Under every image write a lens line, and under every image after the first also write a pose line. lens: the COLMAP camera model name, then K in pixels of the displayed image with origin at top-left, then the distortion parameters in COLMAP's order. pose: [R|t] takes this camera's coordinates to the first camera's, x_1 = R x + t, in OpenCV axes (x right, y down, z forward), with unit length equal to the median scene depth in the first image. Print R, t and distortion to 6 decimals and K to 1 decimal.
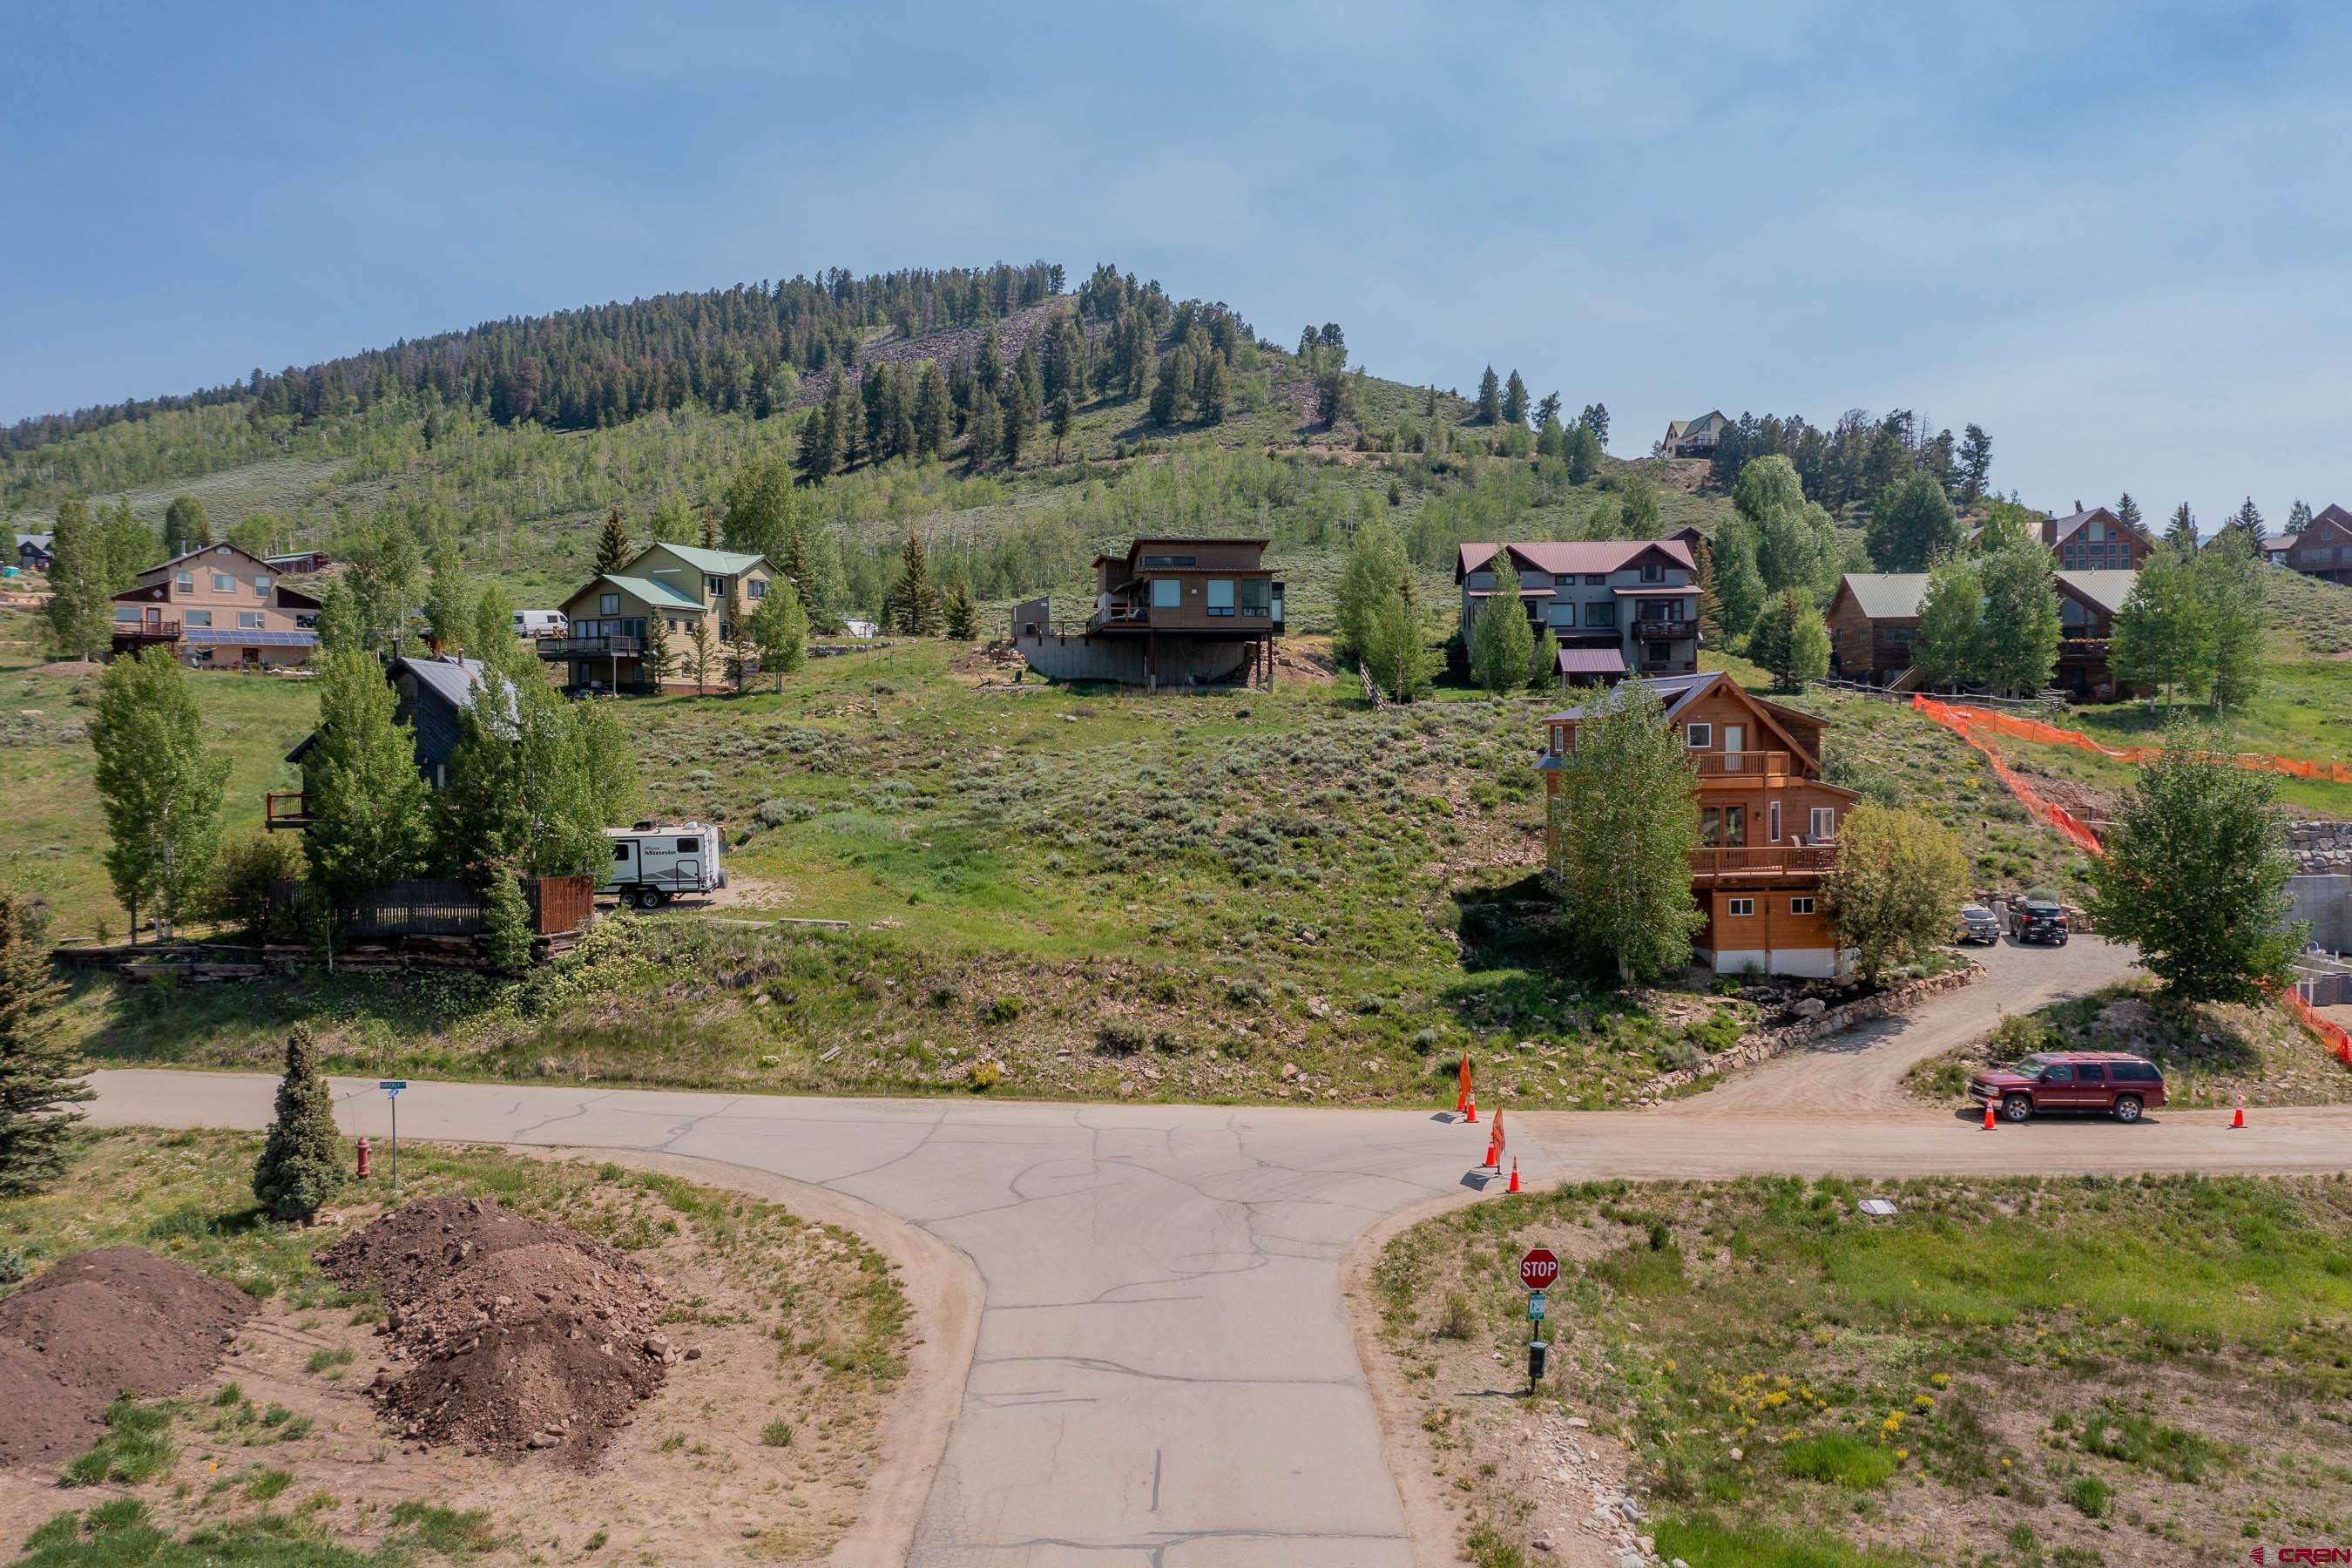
lens RADIAL K [[1877.8, 0, 1208.9], [0, 1877.8, 759.6], [0, 0, 1]] dist [-0.009772, 0.010736]
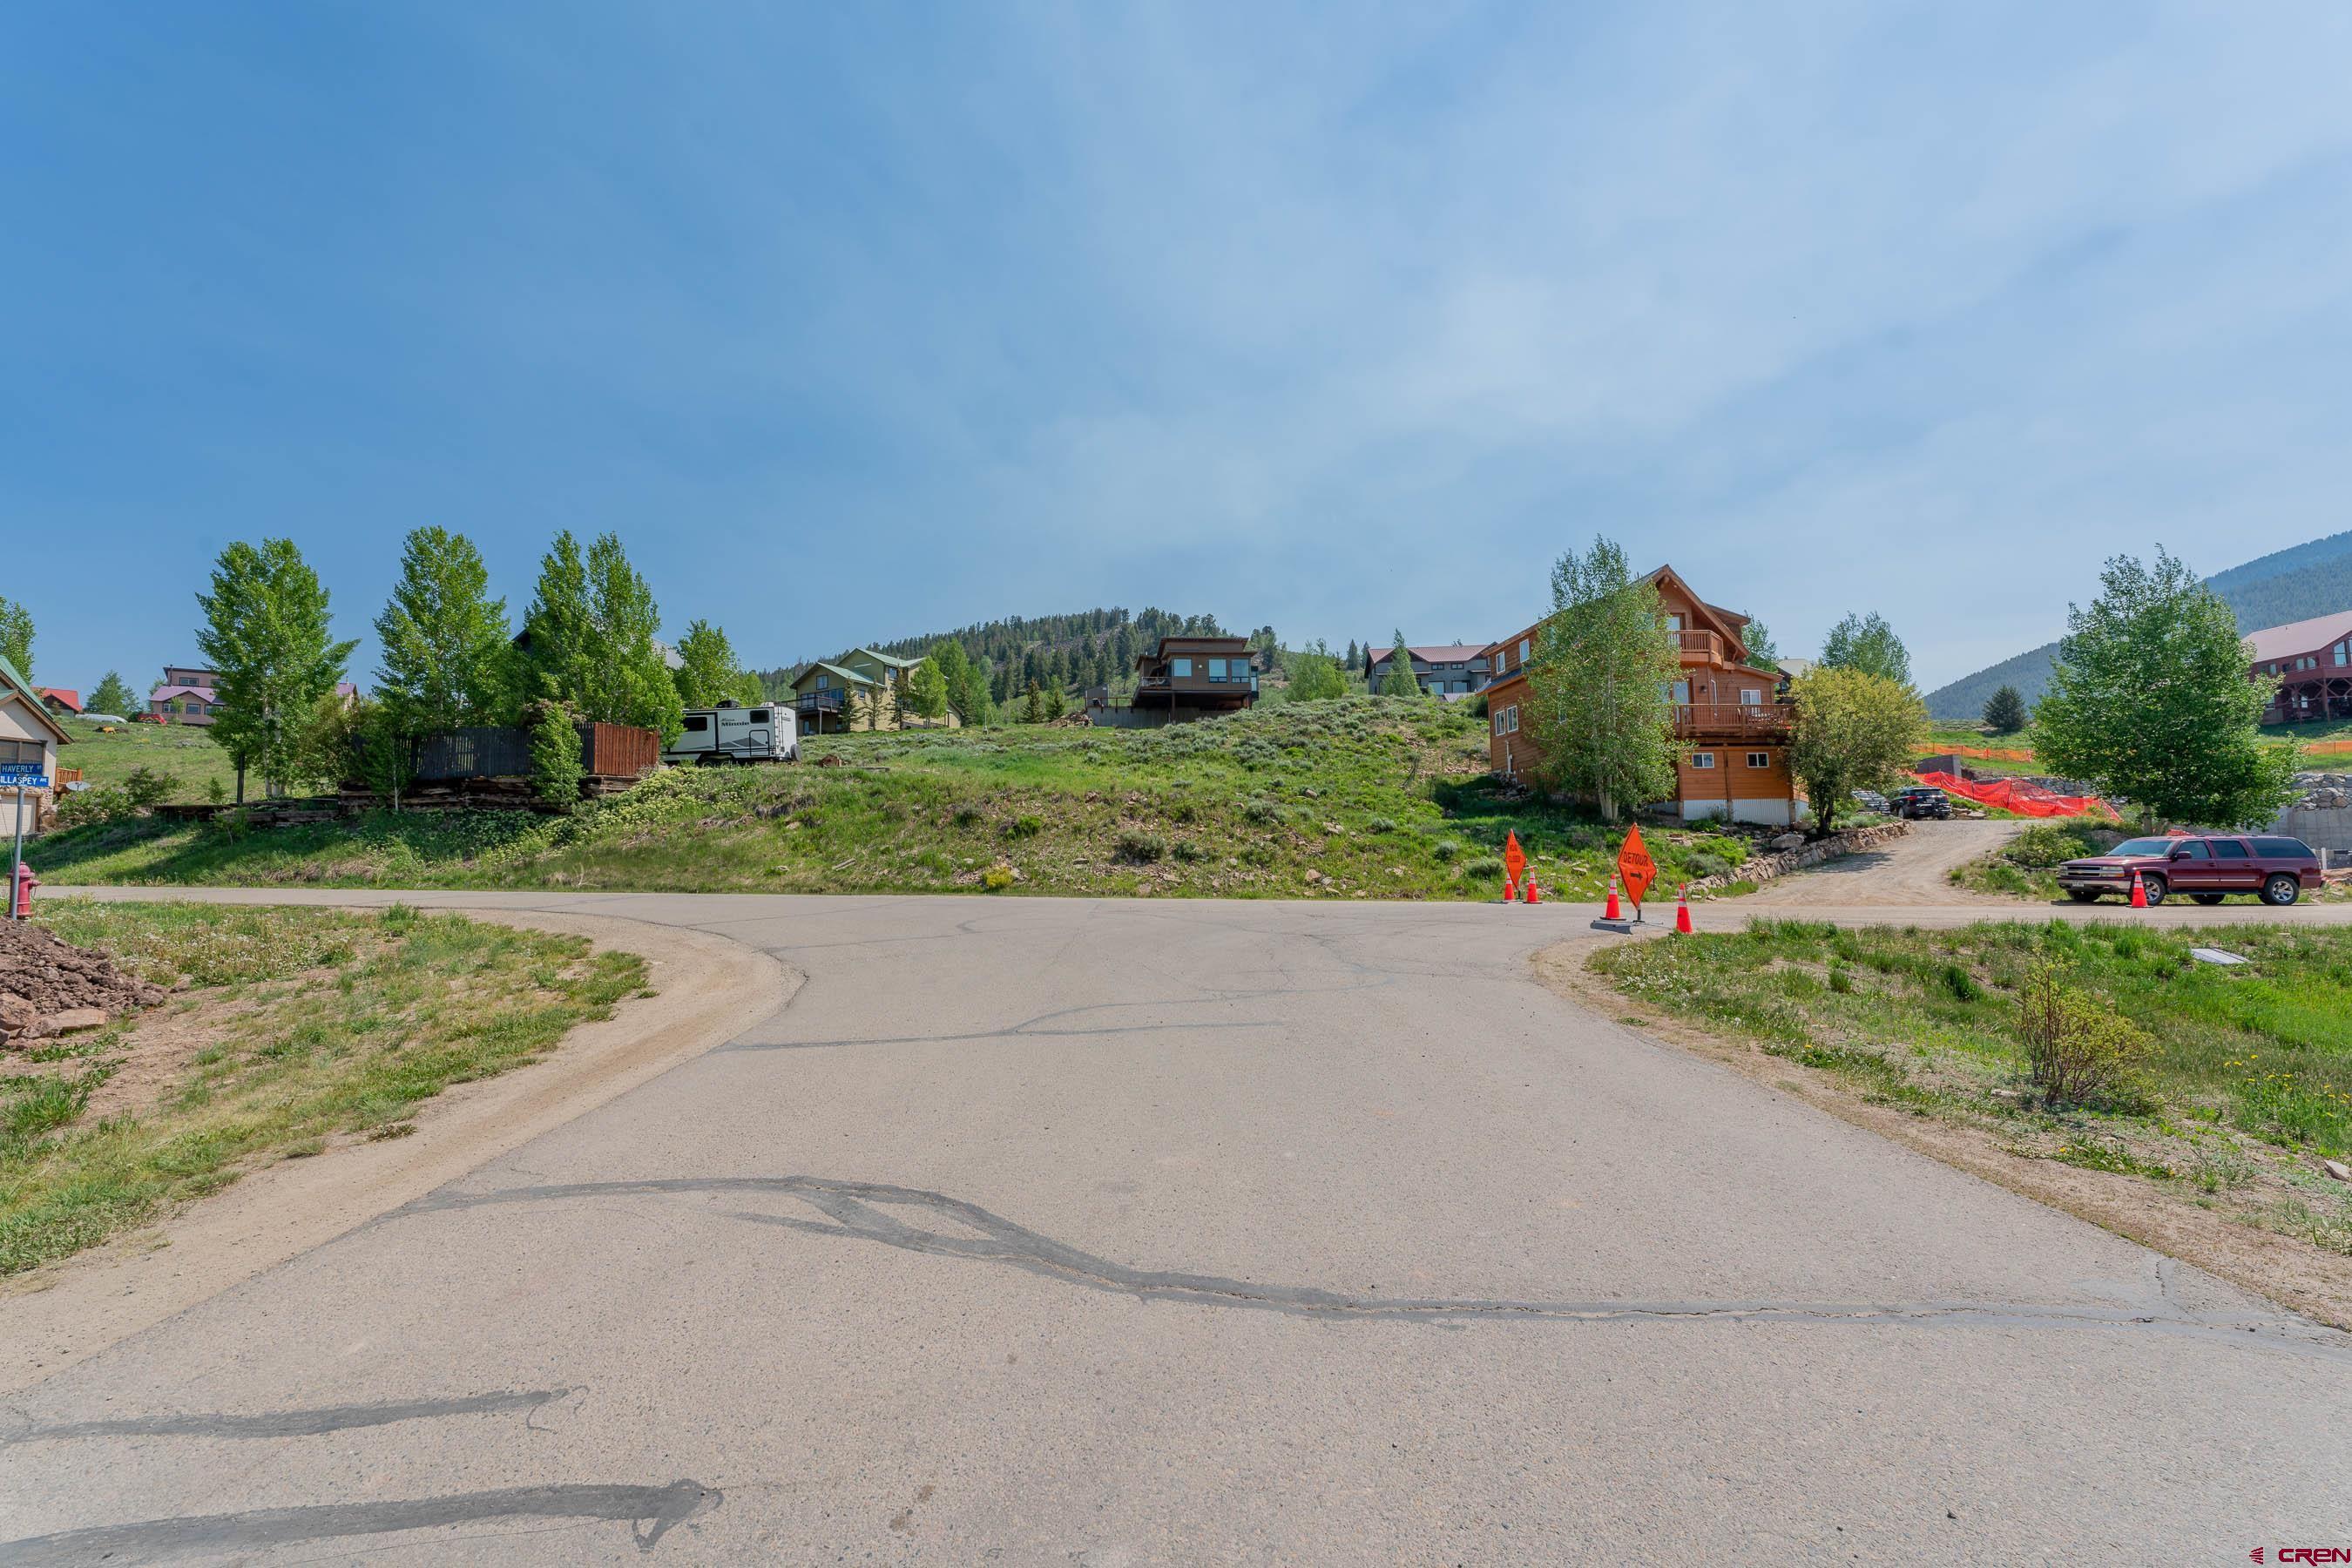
lens RADIAL K [[932.7, 0, 1179.8], [0, 932.7, 796.7], [0, 0, 1]] dist [0.003284, 0.000148]
pose [[0.999499, -0.016800, -0.026835, -0.011441], [0.014502, 0.996389, -0.083655, 0.154373], [0.028143, 0.083224, 0.996133, 0.483588]]
